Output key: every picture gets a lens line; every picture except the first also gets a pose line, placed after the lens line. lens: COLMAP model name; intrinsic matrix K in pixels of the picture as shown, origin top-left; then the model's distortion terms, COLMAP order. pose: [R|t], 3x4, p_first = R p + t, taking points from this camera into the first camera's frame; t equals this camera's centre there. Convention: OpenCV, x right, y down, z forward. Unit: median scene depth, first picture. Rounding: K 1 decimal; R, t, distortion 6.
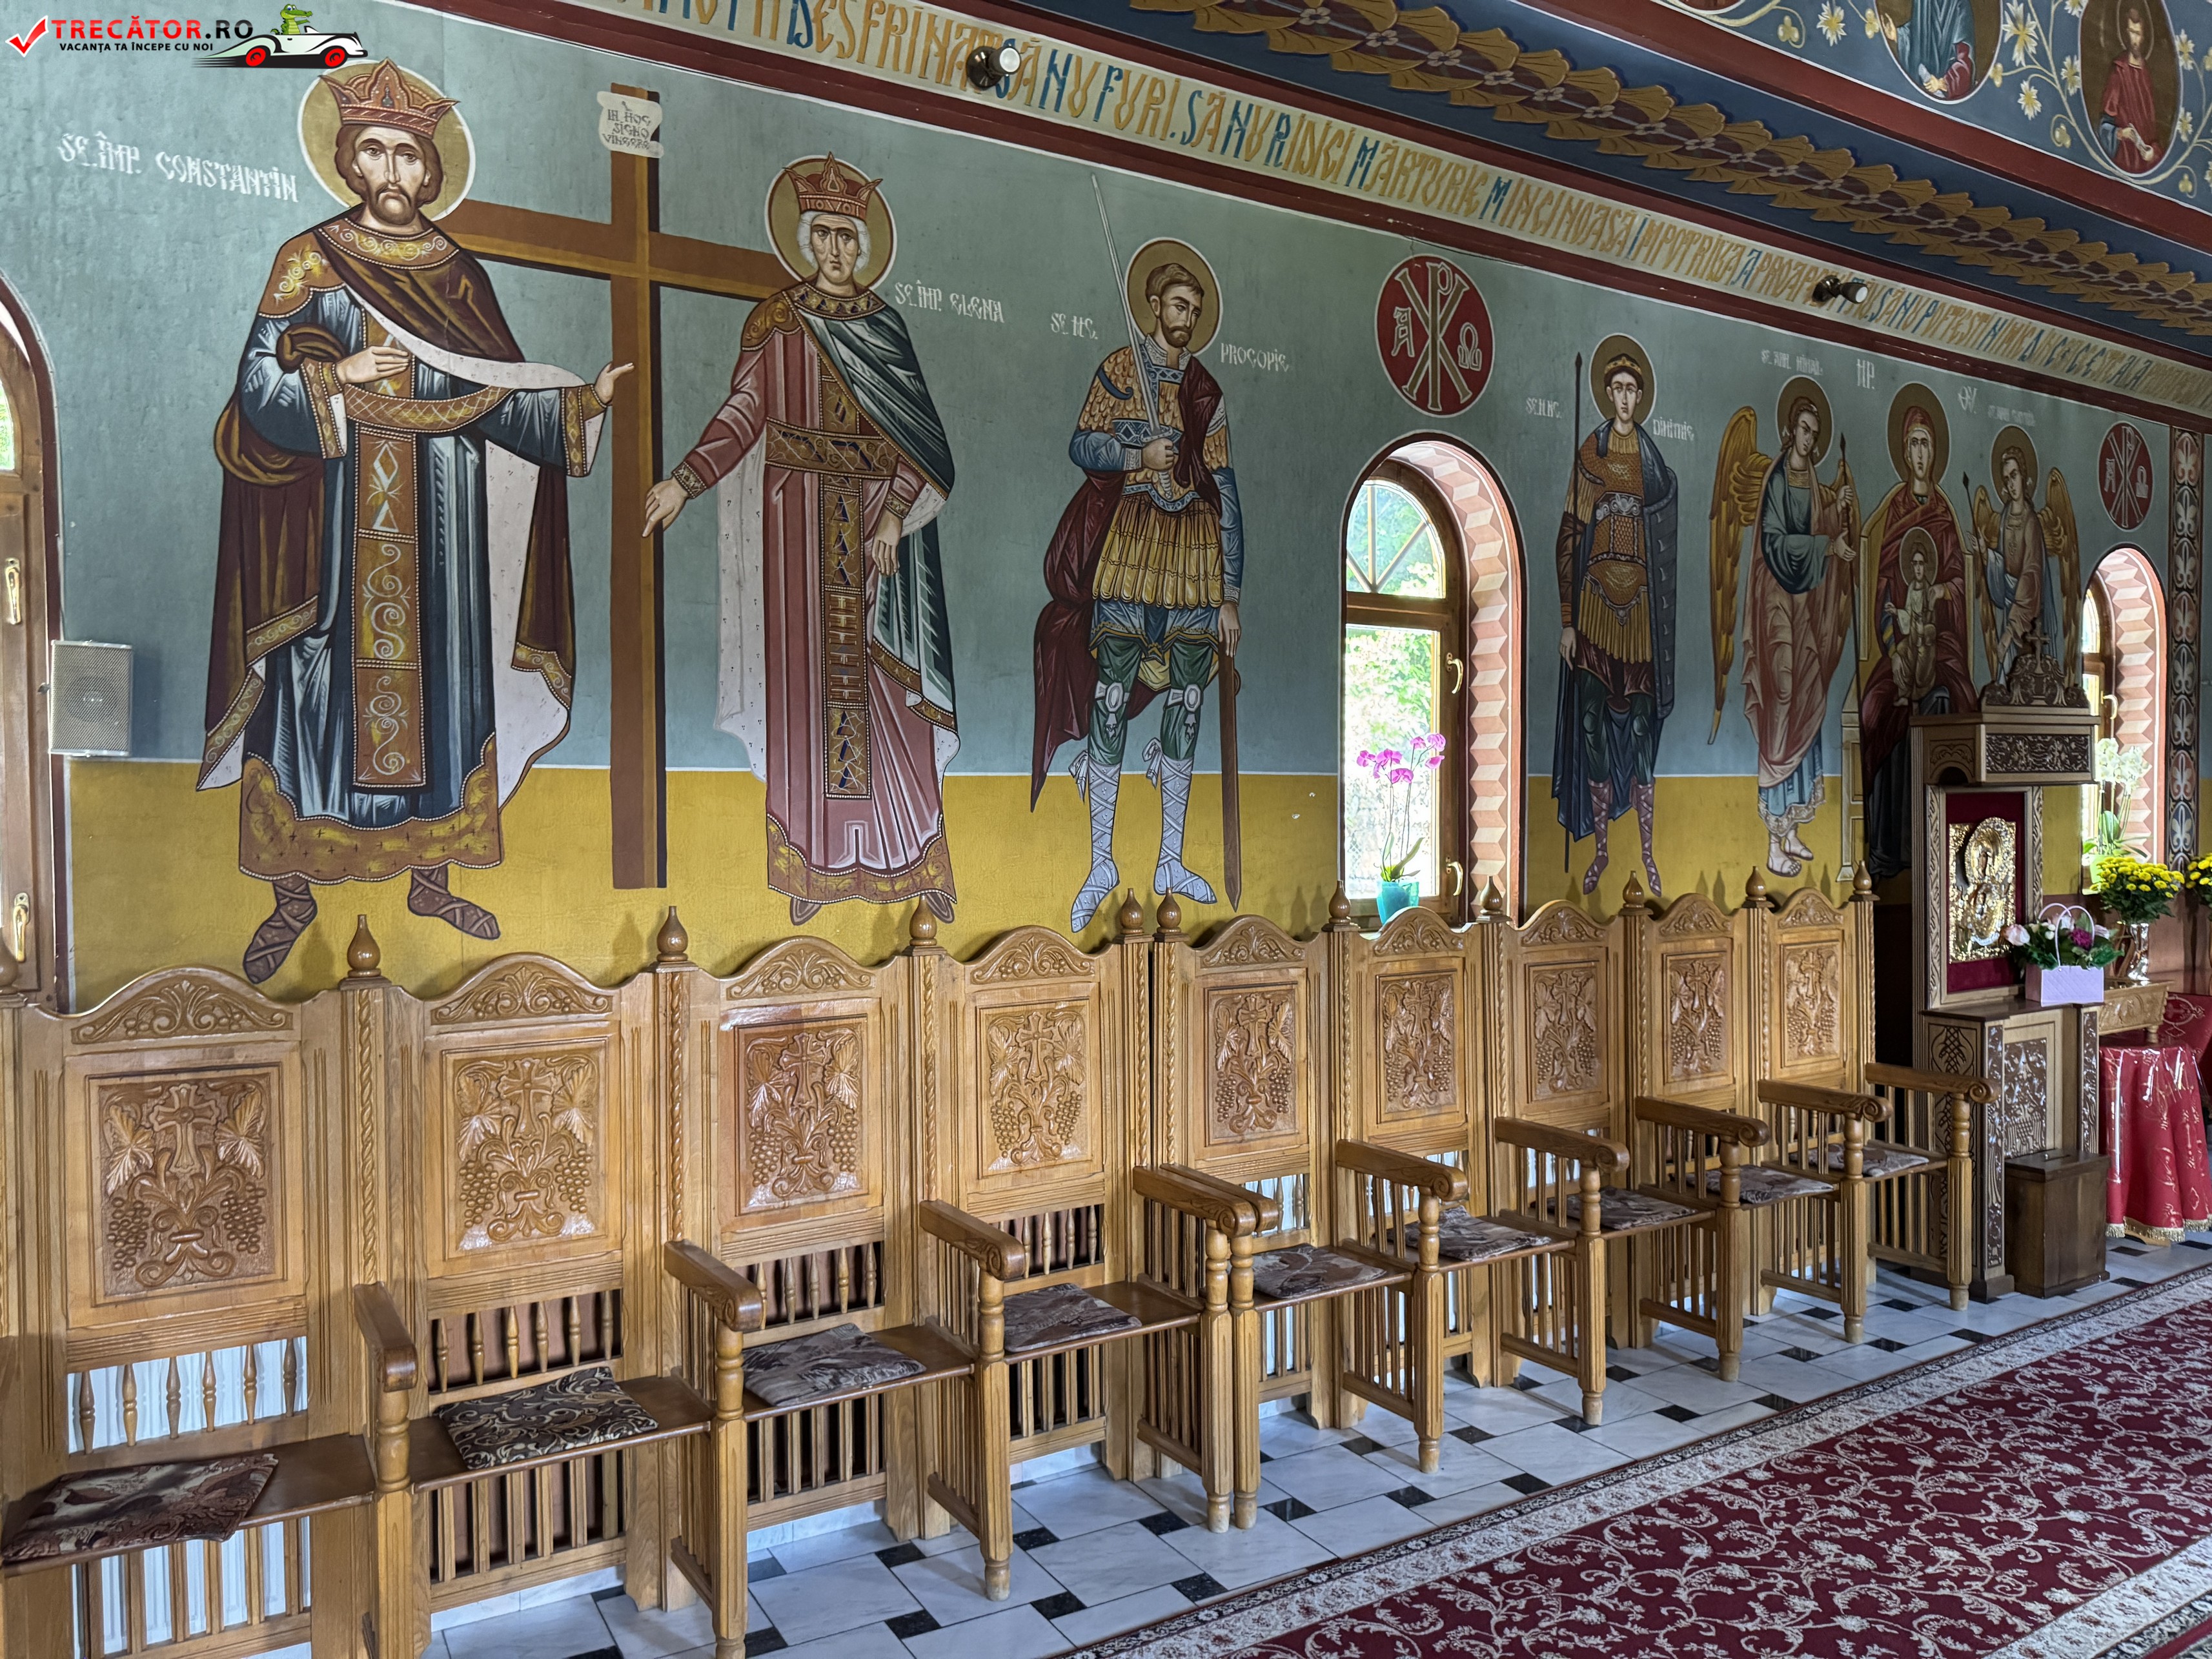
lens RADIAL K [[1570.9, 0, 1110.8], [0, 1570.9, 845.8], [0, 0, 1]] dist [0.011223, -0.018563]
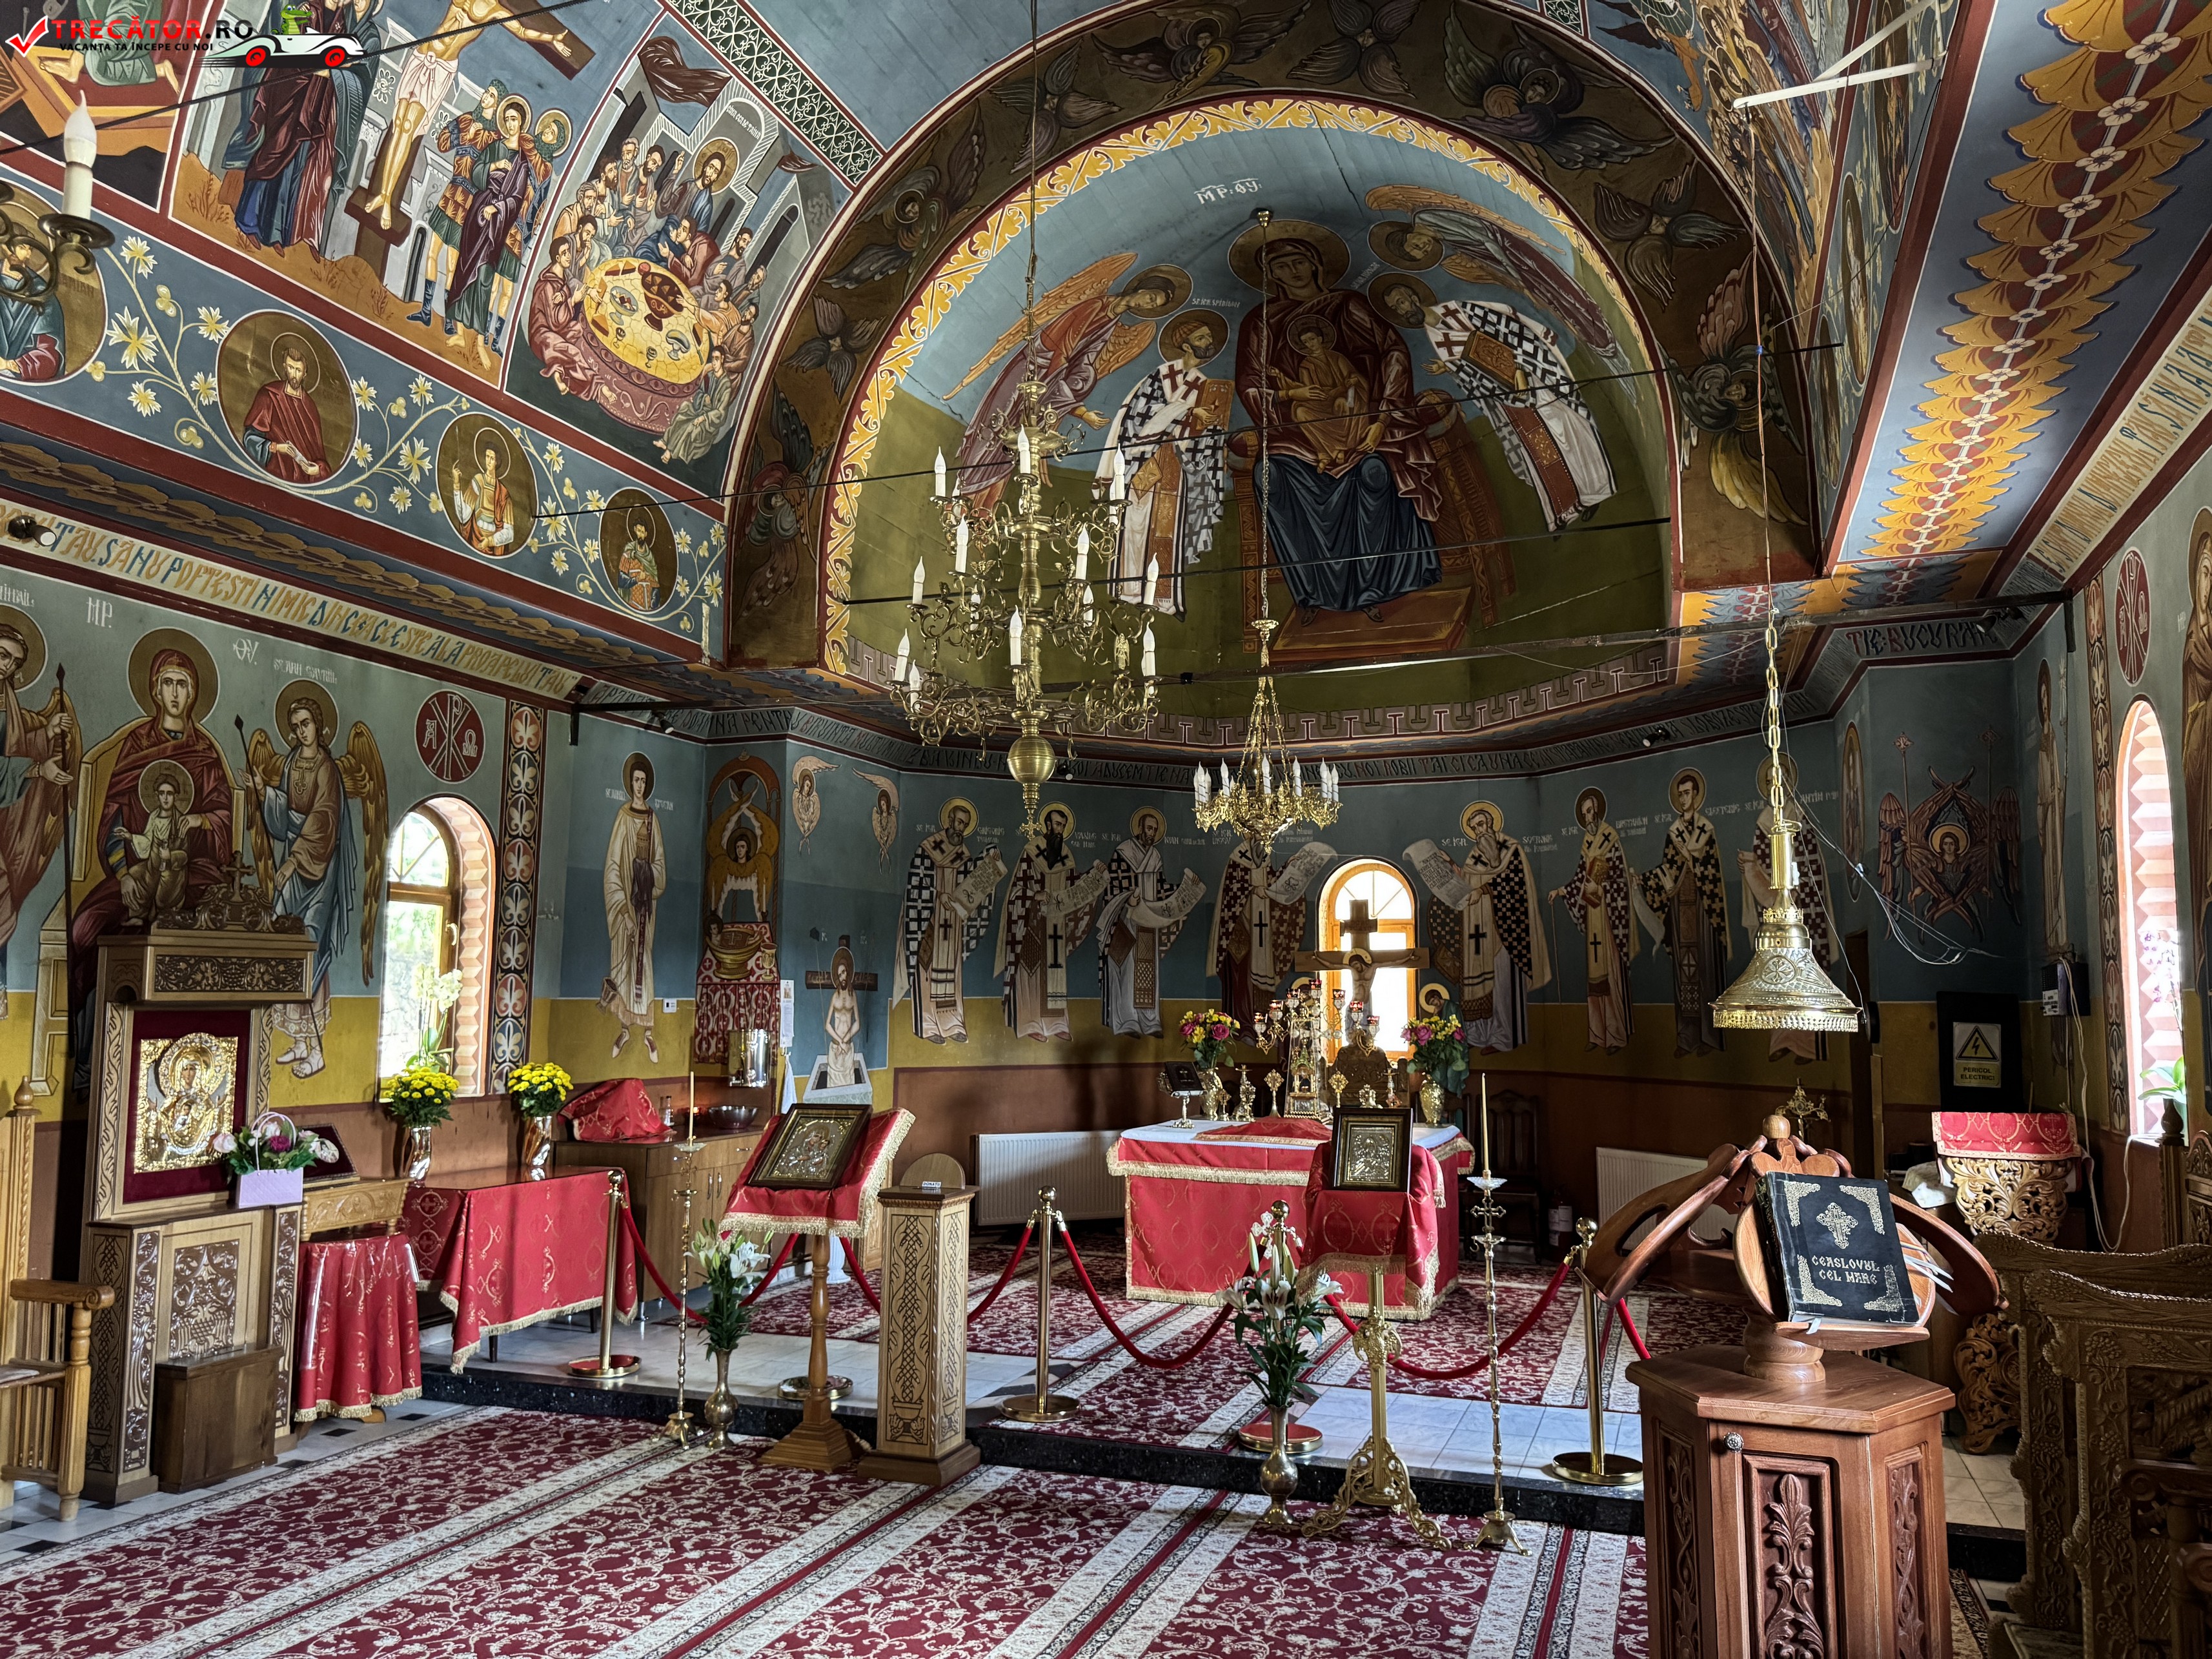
lens RADIAL K [[1553.2, 0, 1109.6], [0, 1553.2, 831.8], [0, 0, 1]] dist [0.136532, -0.212012]
pose [[0.787853, 0.080075, 0.610635, 0.405373], [0.006939, 0.990294, -0.138813, 0.000673], [-0.615824, 0.113601, 0.779651, -0.260656]]
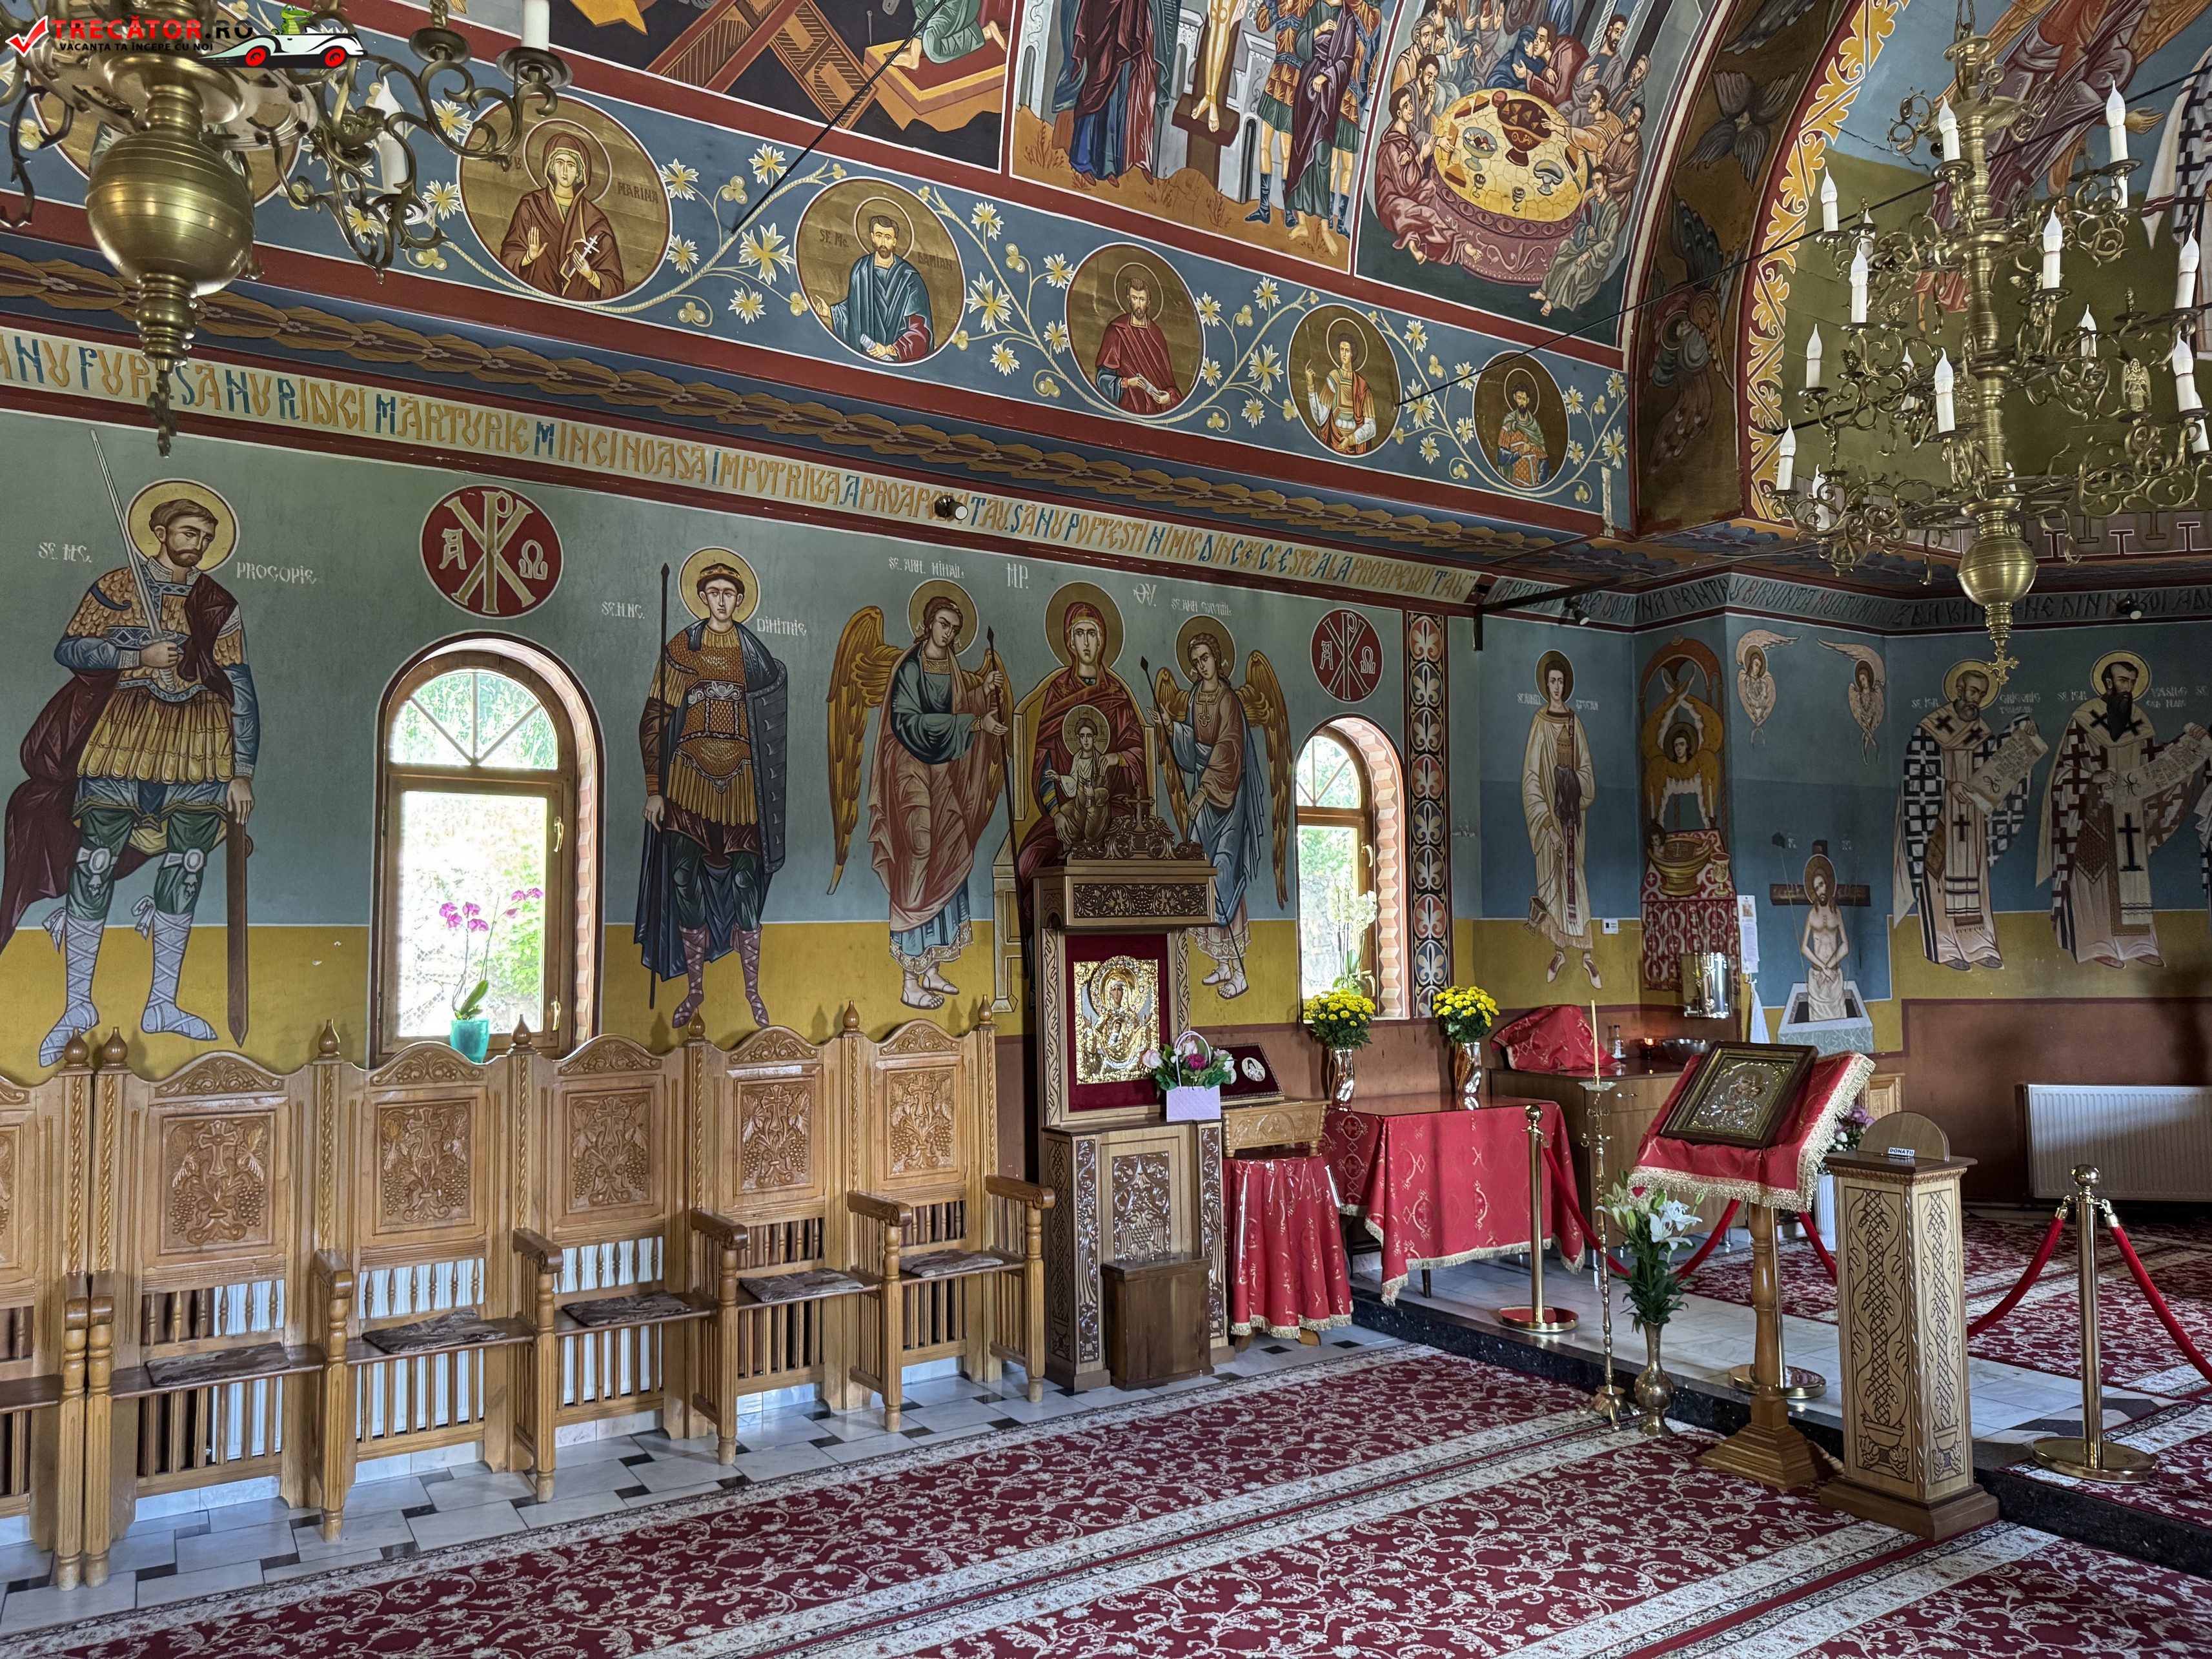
lens RADIAL K [[1564.3, 0, 1093.2], [0, 1564.3, 839.8], [0, 0, 1]] dist [0.047939, -0.069782]
pose [[0.999808, -0.003355, 0.019284, 0.554630], [0.005090, 0.995869, -0.090657, -0.000122], [-0.018900, 0.090738, 0.995695, -0.142714]]
